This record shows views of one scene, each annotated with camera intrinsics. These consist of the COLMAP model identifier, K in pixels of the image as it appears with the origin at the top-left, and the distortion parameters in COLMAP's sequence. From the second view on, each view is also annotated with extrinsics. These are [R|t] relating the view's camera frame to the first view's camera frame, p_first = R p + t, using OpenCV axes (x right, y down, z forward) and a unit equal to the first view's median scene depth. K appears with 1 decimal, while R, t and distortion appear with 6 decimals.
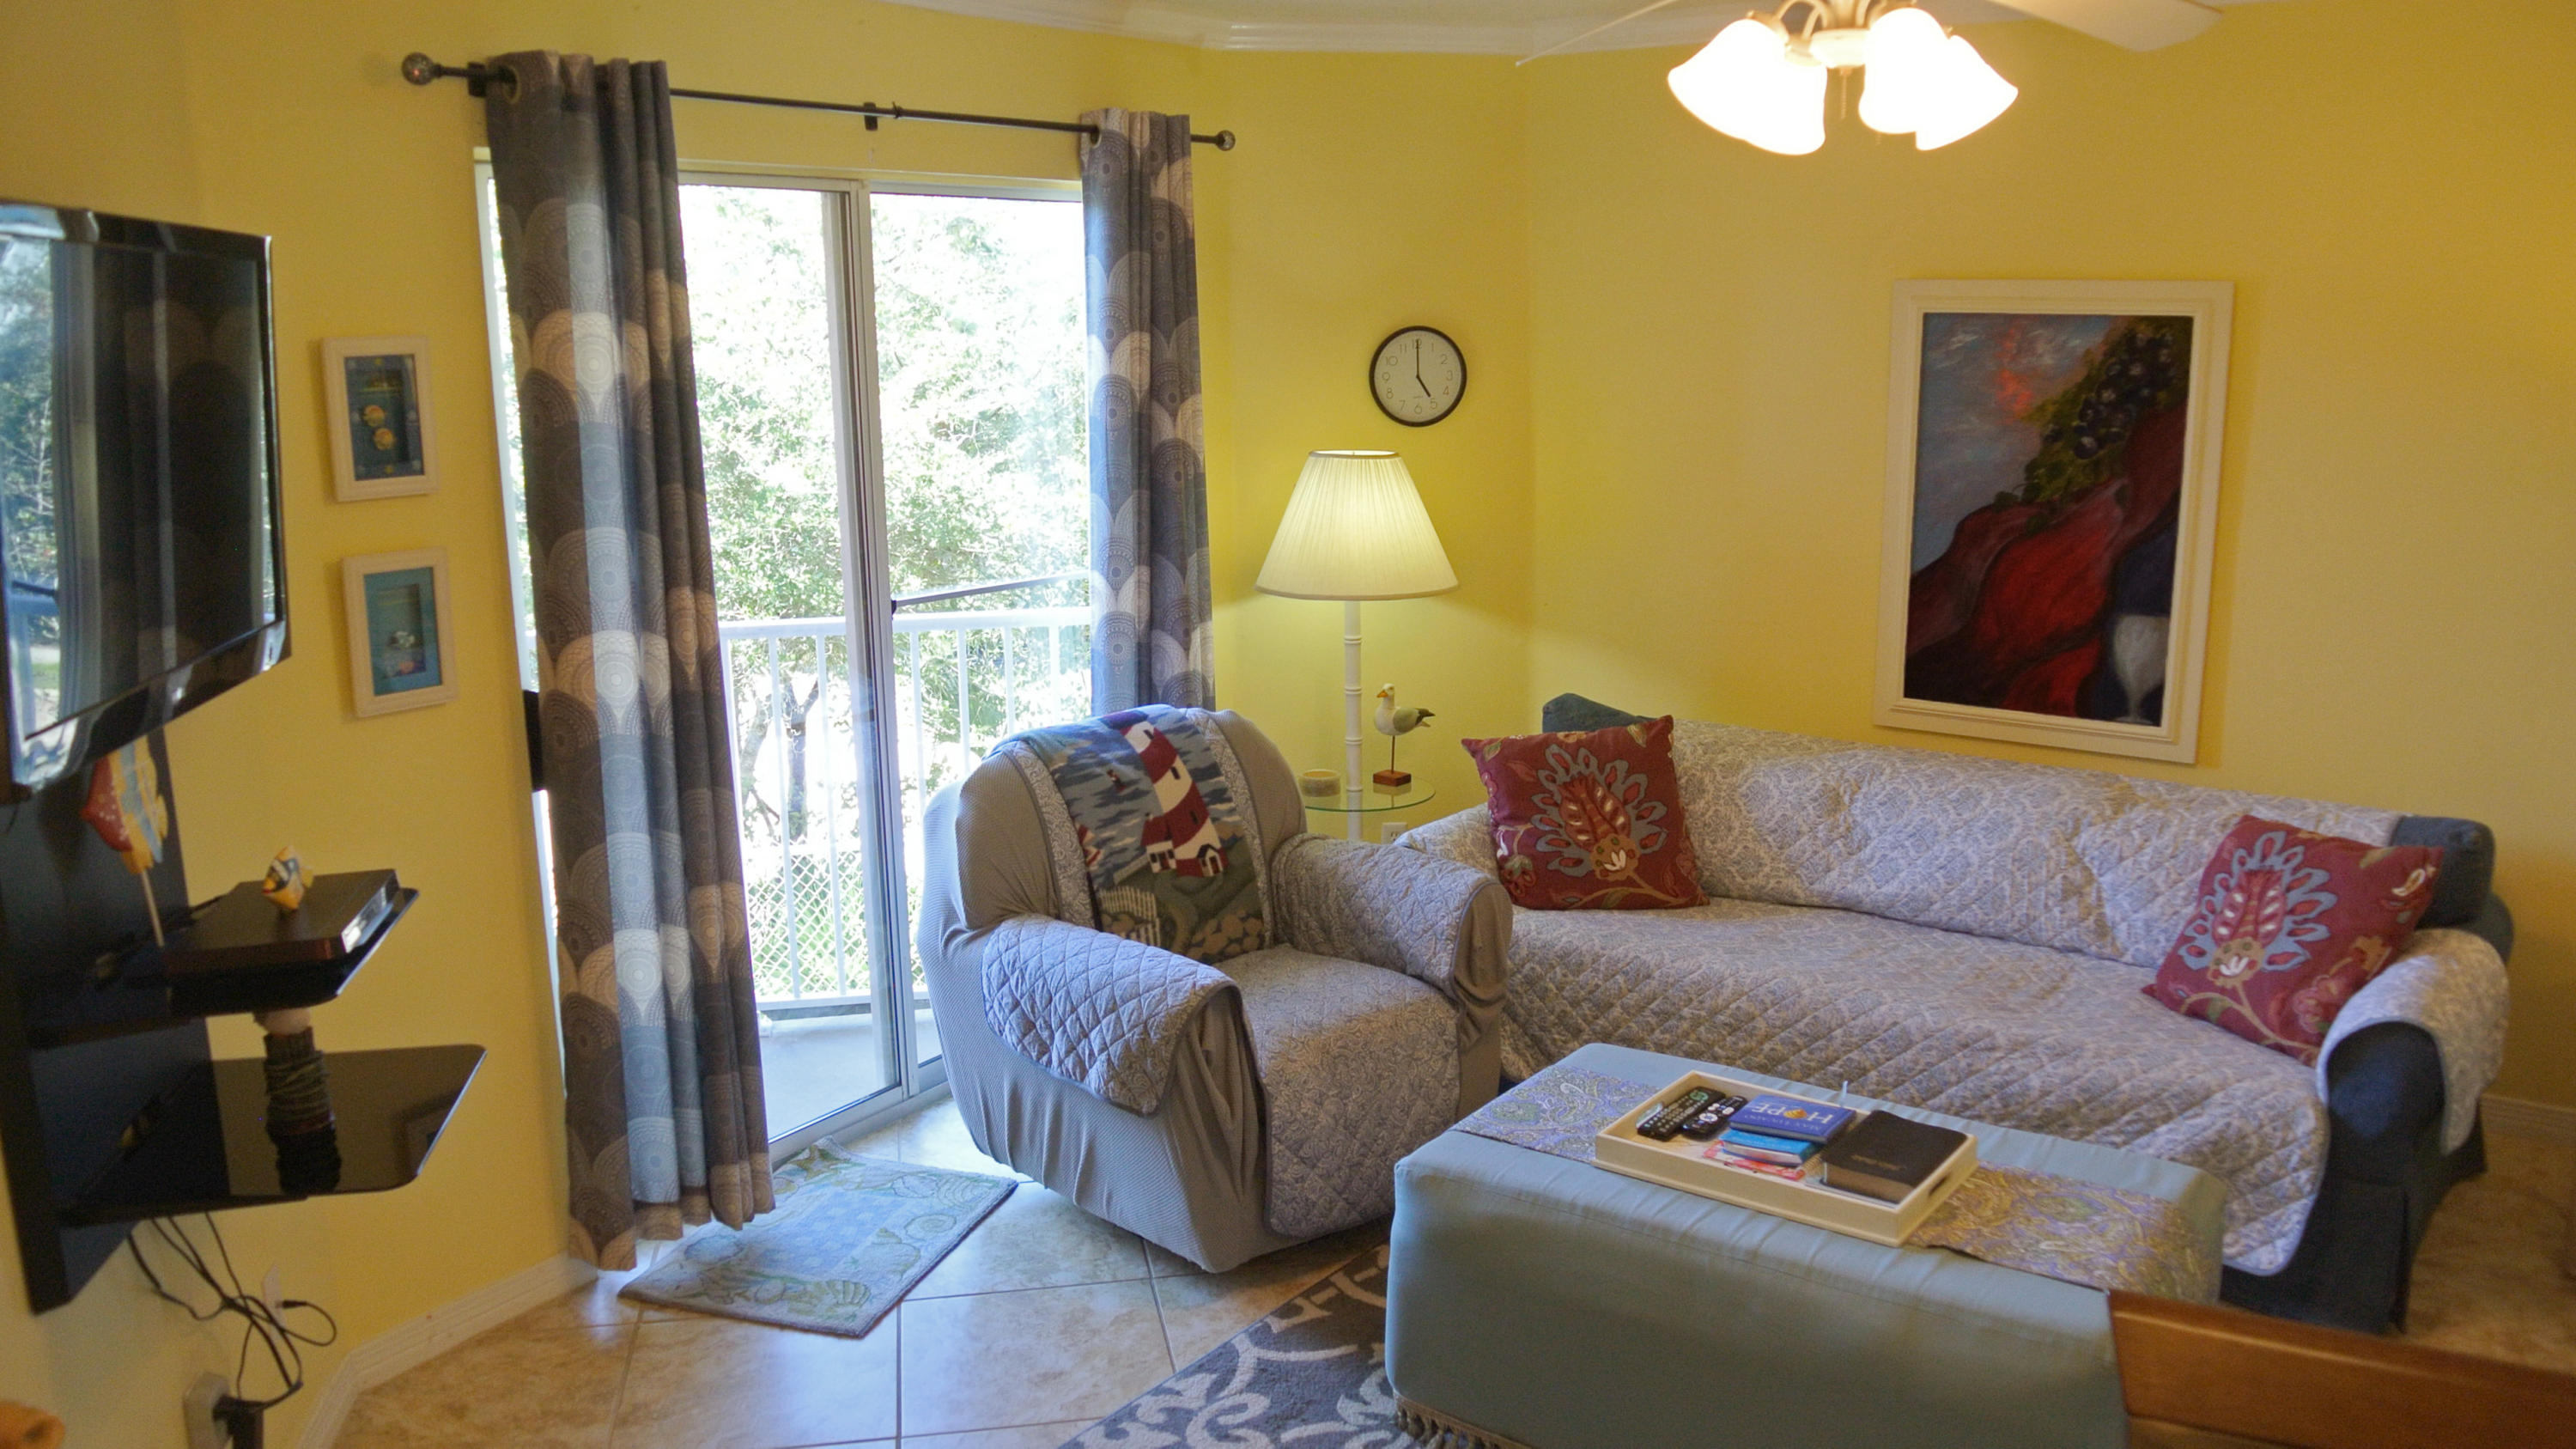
lens RADIAL K [[2030.2, 0, 1298.1], [0, 2030.2, 733.5], [0, 0, 1]] dist [-0.091007, 0.037973]
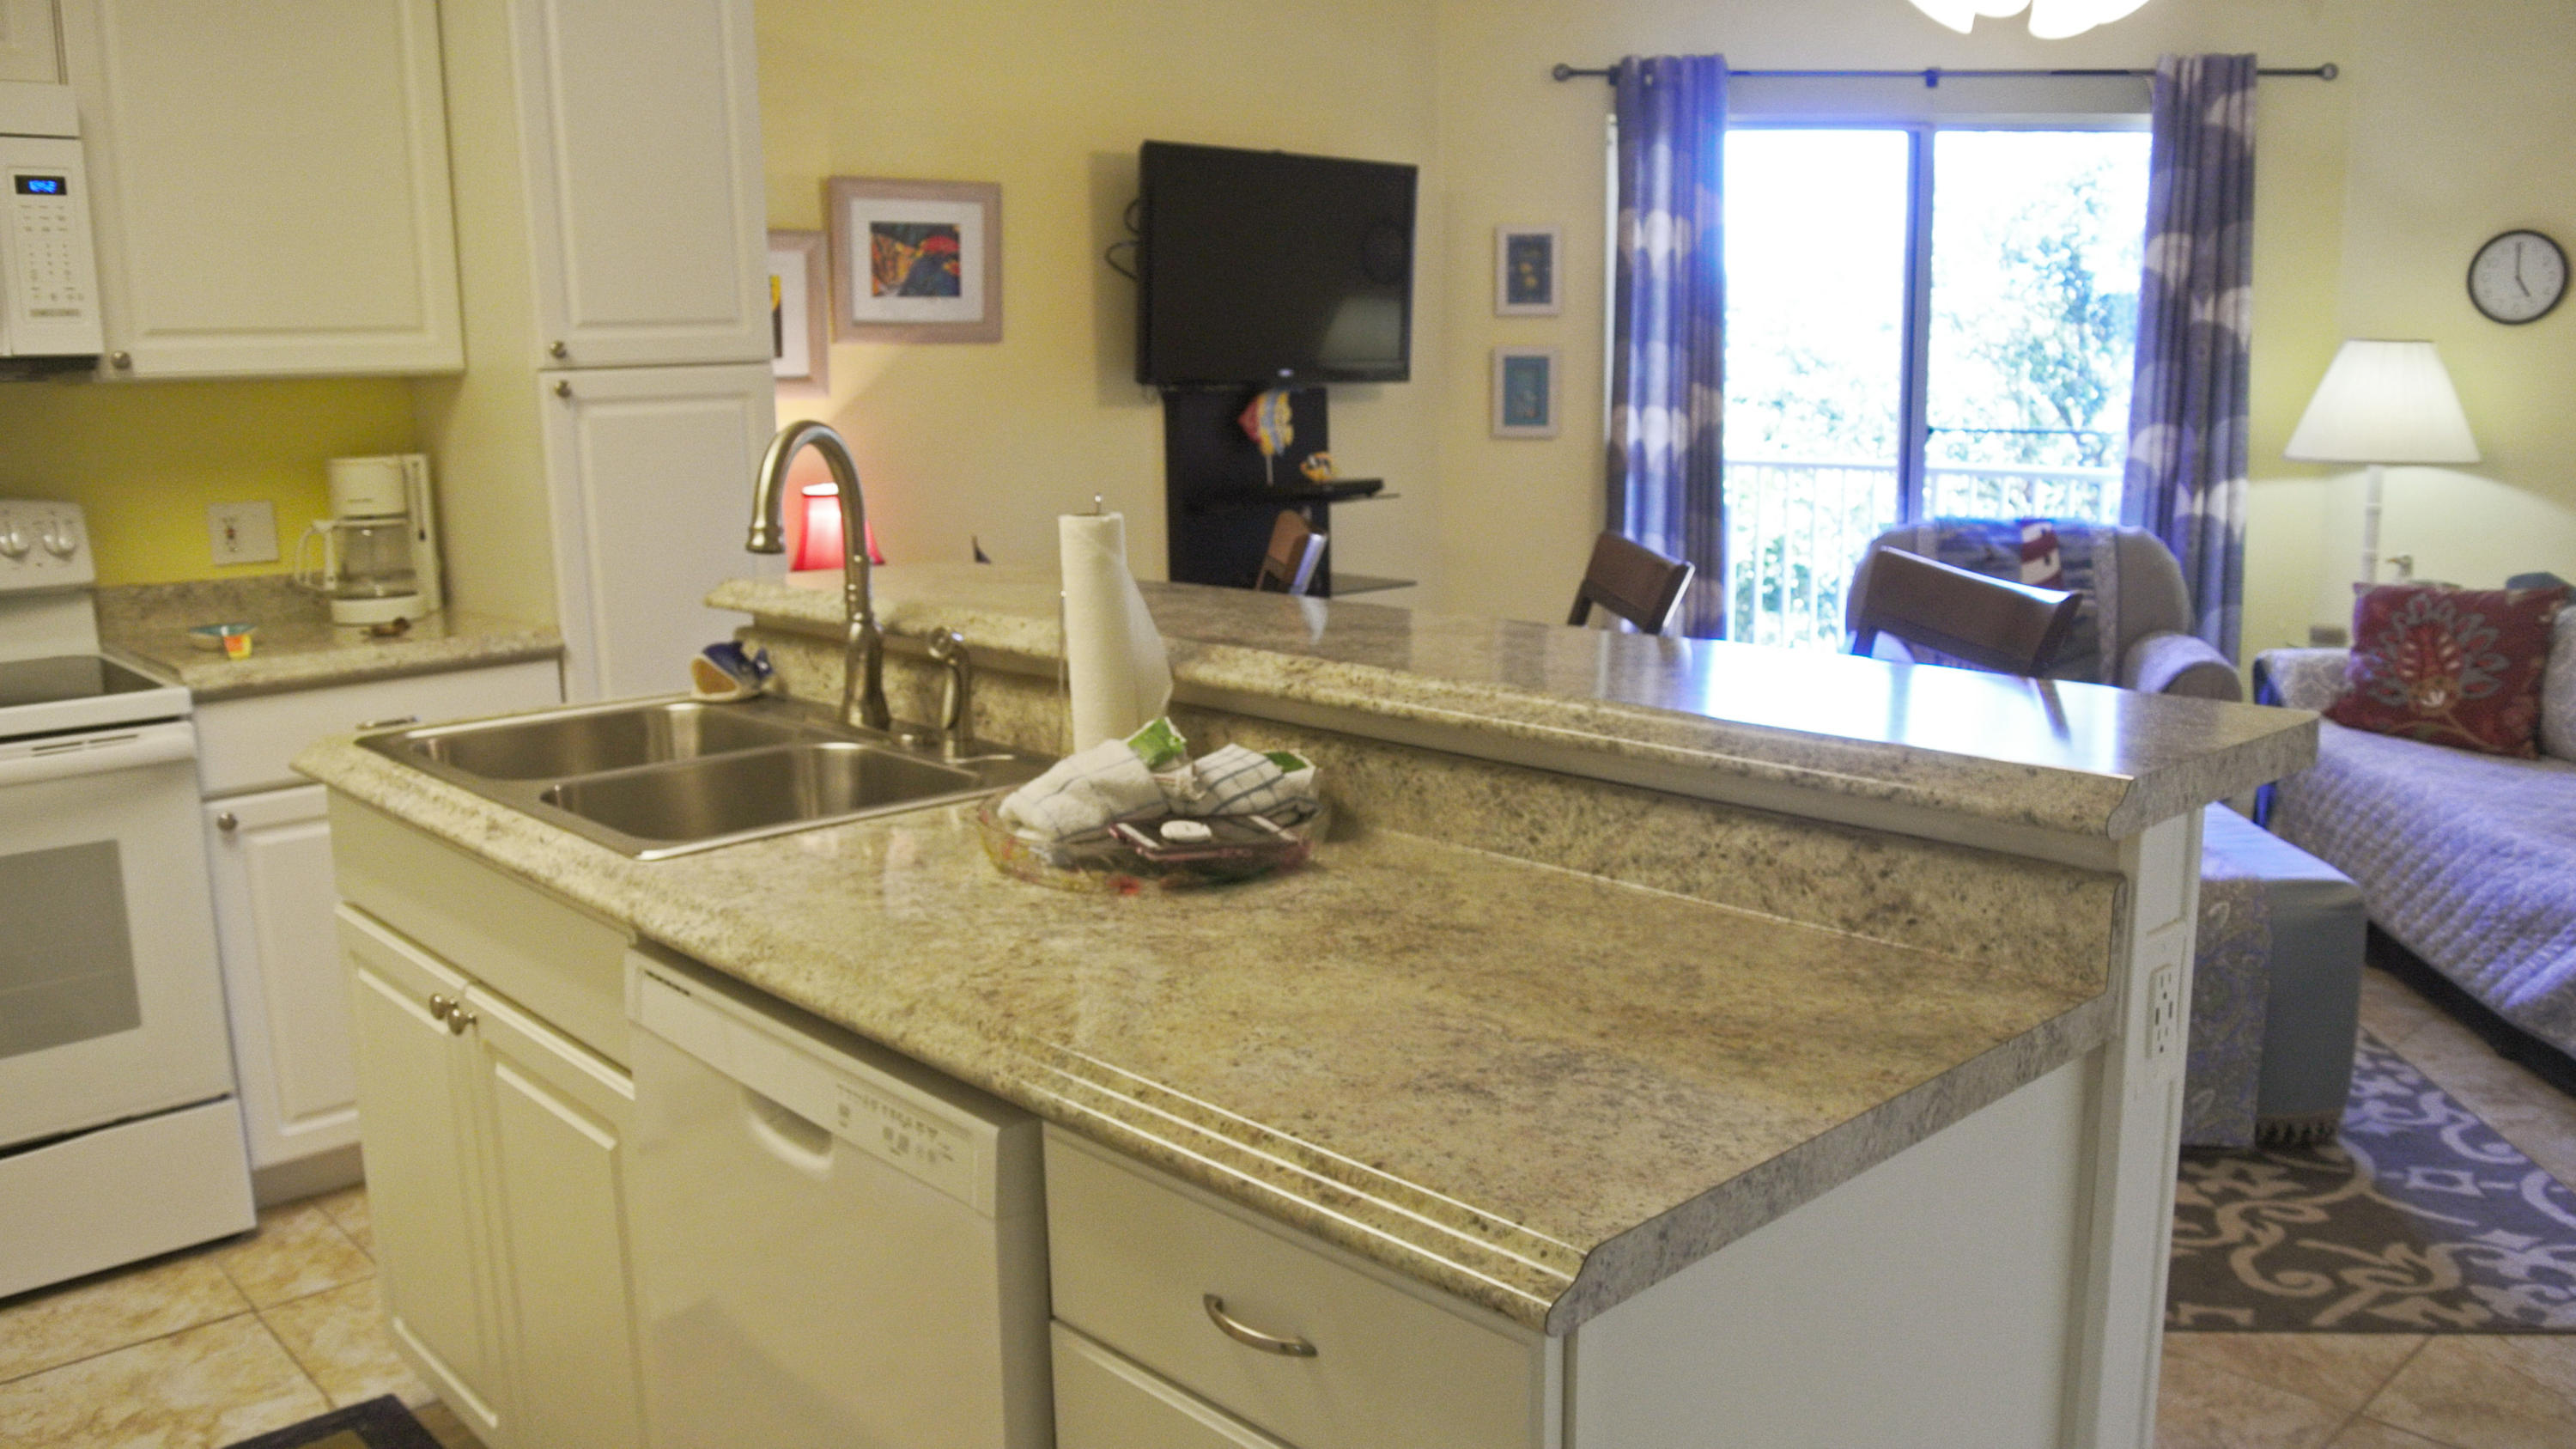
lens RADIAL K [[2030.2, 0, 1298.1], [0, 2030.2, 733.5], [0, 0, 1]] dist [-0.091007, 0.037973]
pose [[0.525776, 0.158808, -0.835667, 0.724649], [-0.172639, 0.981894, 0.077978, 0.103374], [0.832920, 0.103270, 0.543672, -0.081574]]
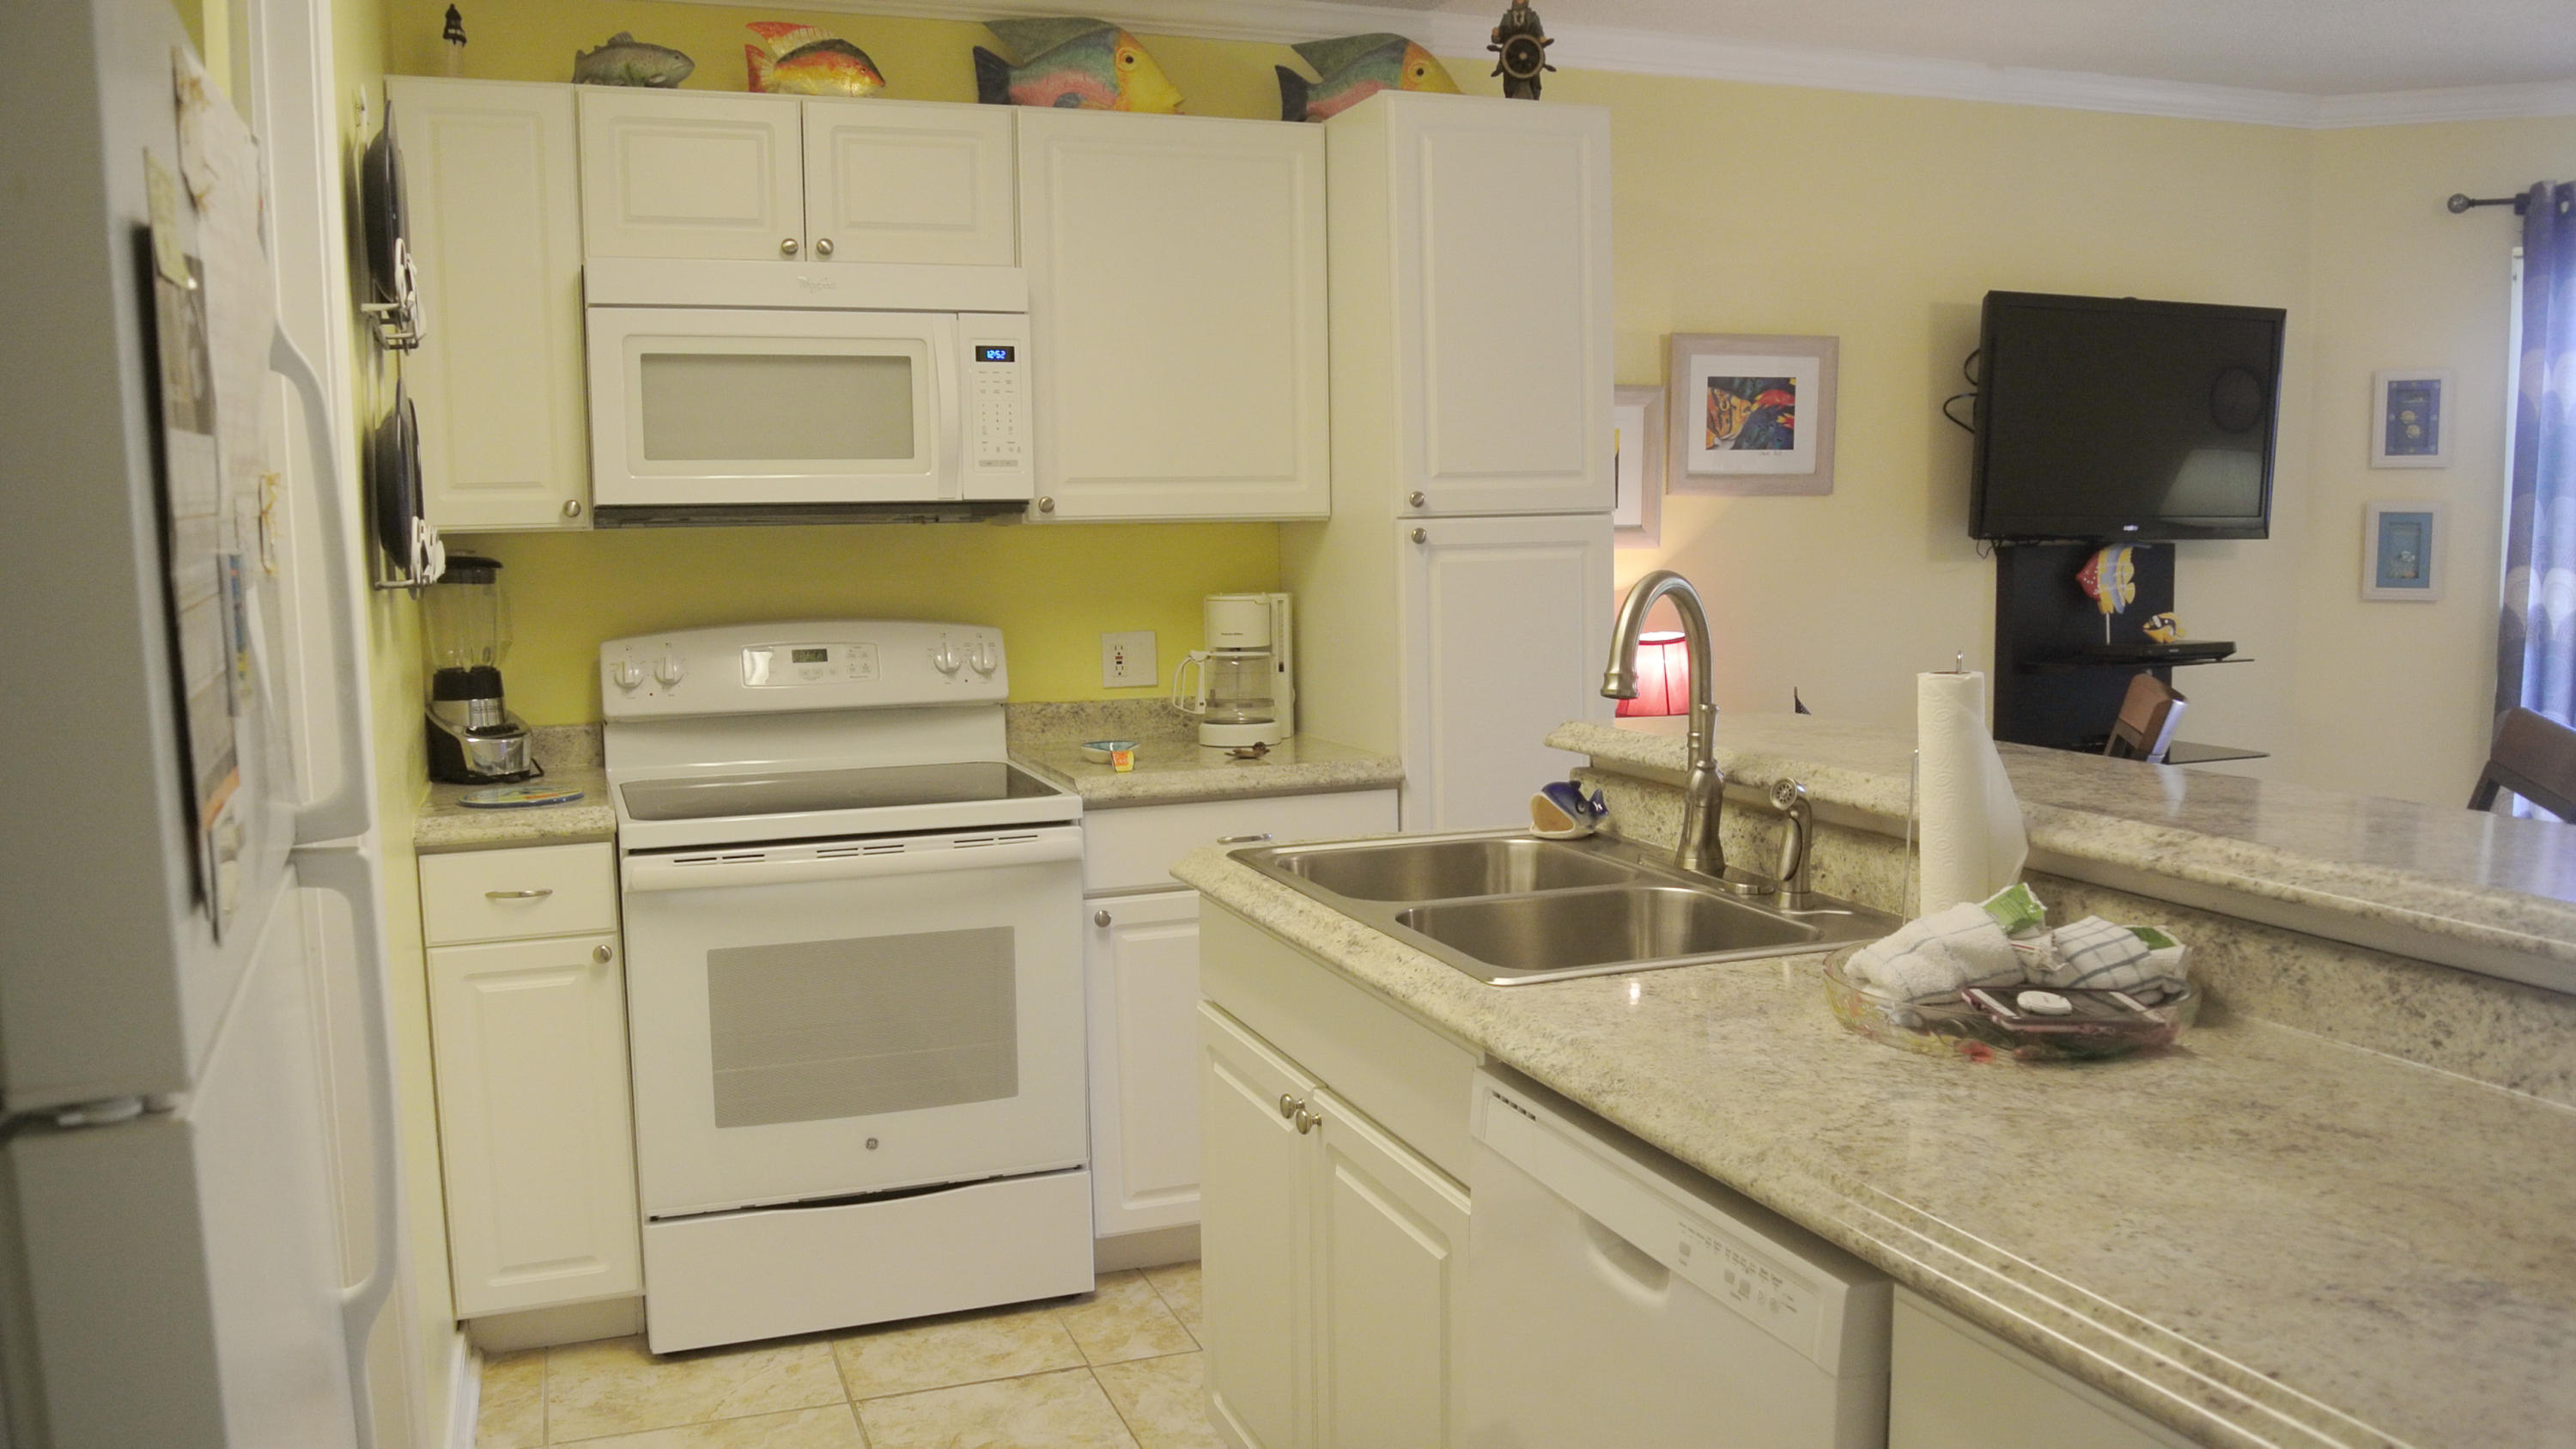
lens RADIAL K [[2030.2, 0, 1298.1], [0, 2030.2, 733.5], [0, 0, 1]] dist [-0.091007, 0.037973]
pose [[0.158885, 0.112599, -0.980855, 0.726488], [-0.198265, 0.976876, 0.080026, 0.104234], [0.967185, 0.181754, 0.177535, -0.089309]]
